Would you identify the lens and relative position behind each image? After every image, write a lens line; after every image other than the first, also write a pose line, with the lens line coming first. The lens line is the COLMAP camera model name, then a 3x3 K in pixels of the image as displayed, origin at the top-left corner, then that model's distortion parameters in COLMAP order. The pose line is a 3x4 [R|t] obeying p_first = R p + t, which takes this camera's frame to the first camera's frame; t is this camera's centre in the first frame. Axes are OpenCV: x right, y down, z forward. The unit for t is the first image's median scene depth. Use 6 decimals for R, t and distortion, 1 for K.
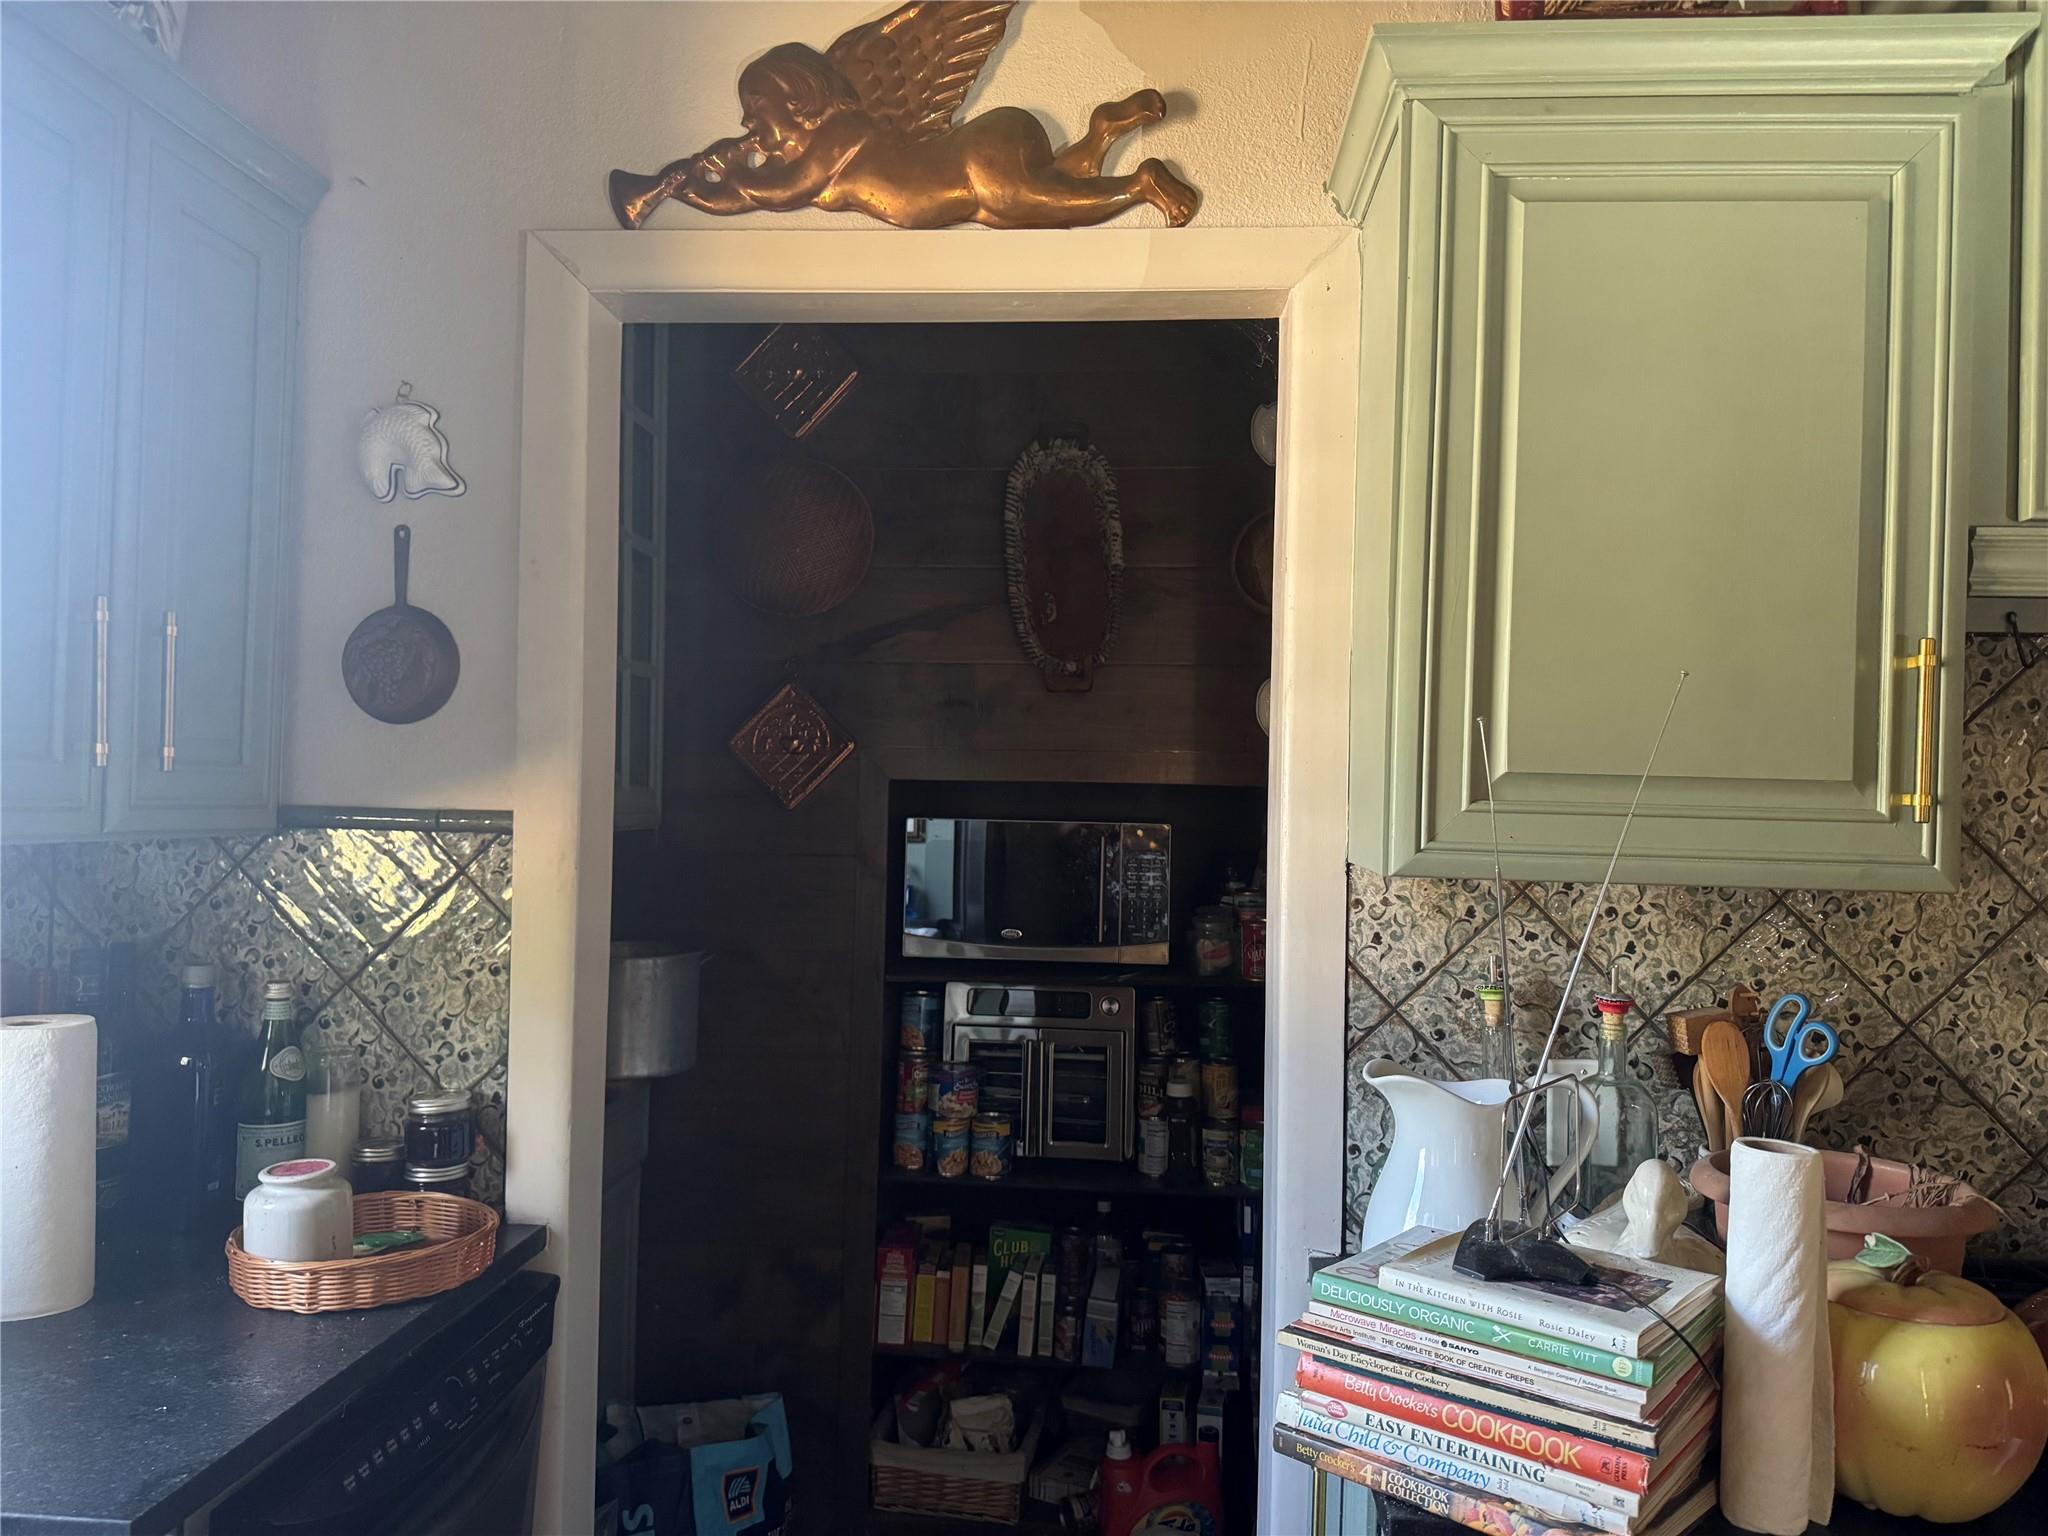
lens RADIAL K [[1438.3, 0, 1017.7], [0, 1438.3, 765.7], [0, 0, 1]] dist [0.024372, -0.036341]
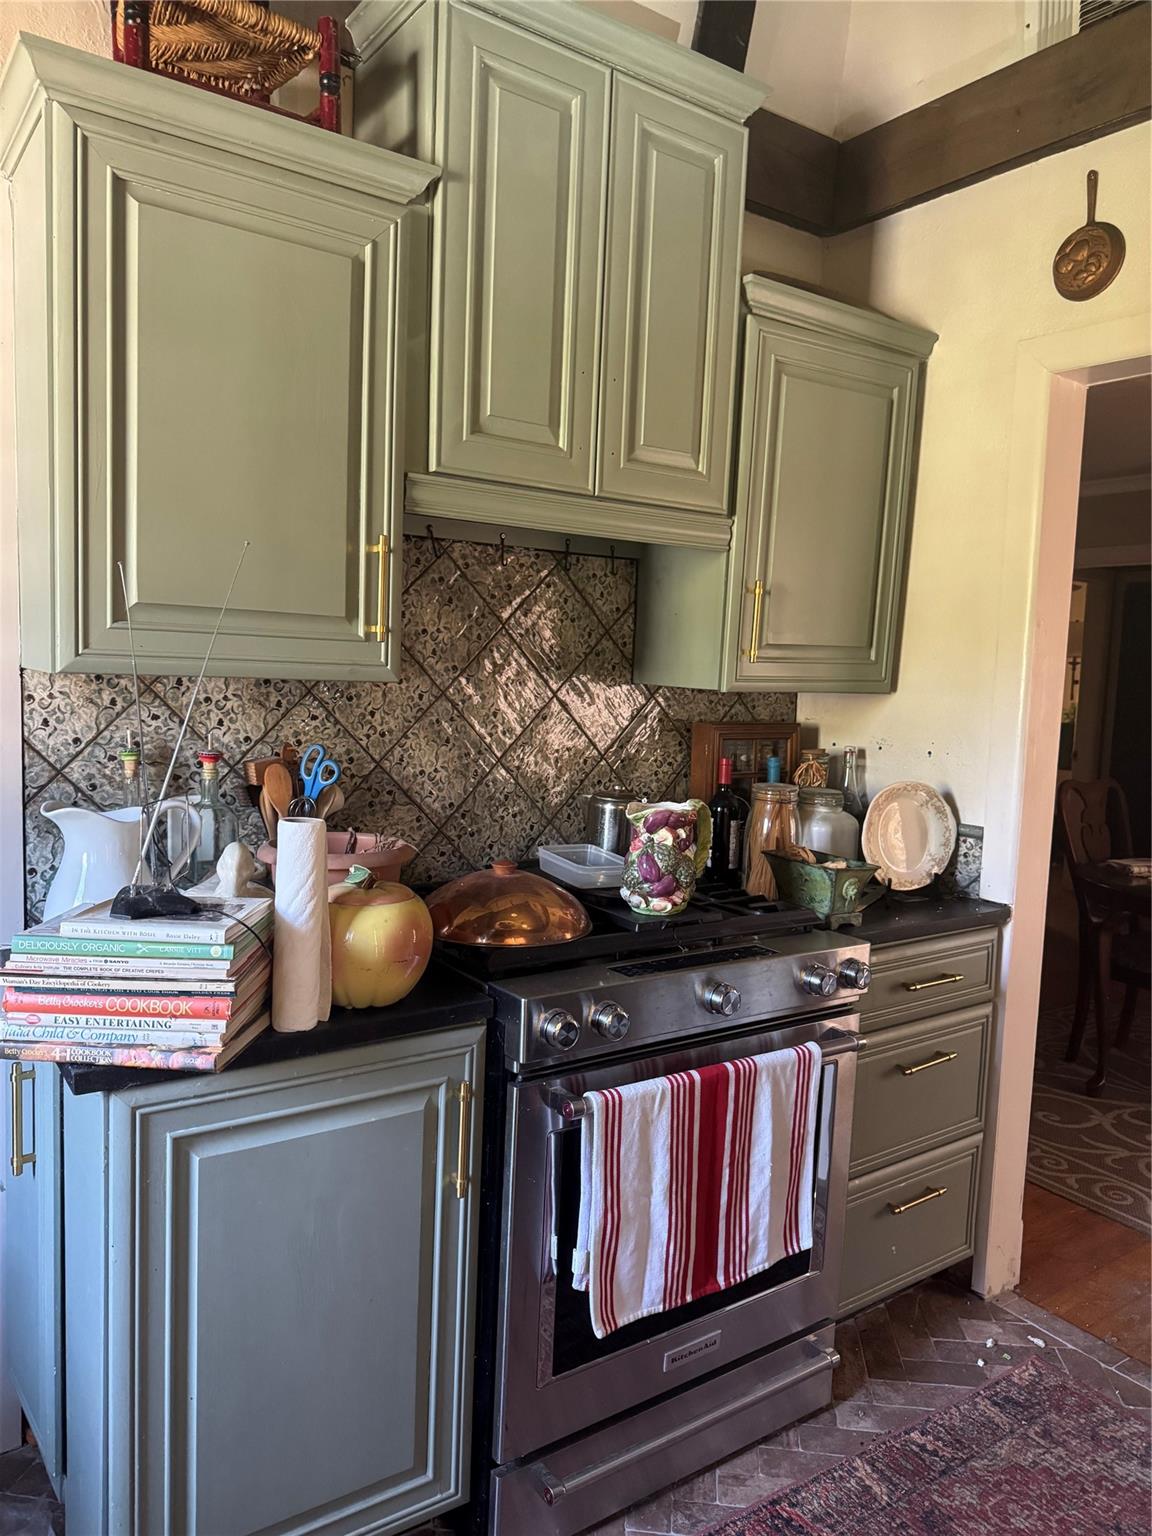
lens RADIAL K [[1078.7, 0, 592.5], [0, 1078.7, 765.3], [0, 0, 1]] dist [0.024372, -0.036341]
pose [[0.748095, -0.062398, 0.660651, -0.073848], [-0.025653, 0.992106, 0.122753, 0.026148], [-0.663096, -0.108779, 0.740589, -0.202888]]
